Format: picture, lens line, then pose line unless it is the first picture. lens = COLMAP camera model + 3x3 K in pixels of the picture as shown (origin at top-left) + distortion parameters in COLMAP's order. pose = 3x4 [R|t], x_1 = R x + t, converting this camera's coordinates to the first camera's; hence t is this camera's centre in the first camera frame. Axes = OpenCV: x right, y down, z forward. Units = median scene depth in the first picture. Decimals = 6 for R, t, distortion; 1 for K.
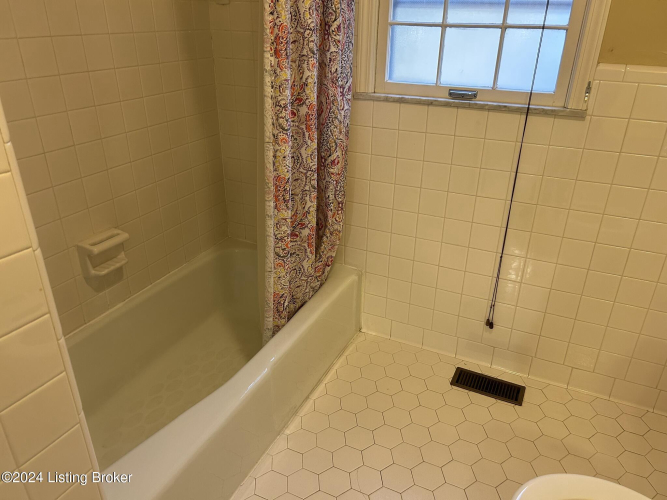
lens RADIAL K [[497.1, 0, 331.7], [0, 497.1, 255.6], [0, 0, 1]] dist [0.056253, -0.056717]
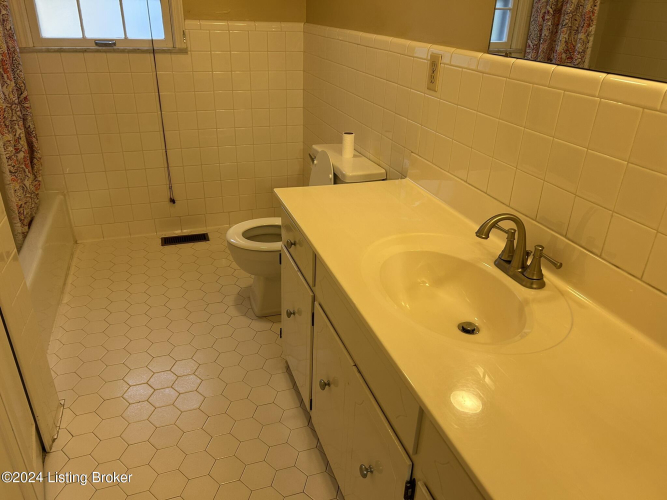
lens RADIAL K [[497.1, 0, 338.2], [0, 497.1, 250.5], [0, 0, 1]] dist [0.056253, -0.056717]
pose [[0.700128, -0.307174, 0.644566, -0.404616], [0.292506, 0.946895, 0.133530, 0.258865], [-0.651353, 0.095051, 0.752798, -0.508383]]
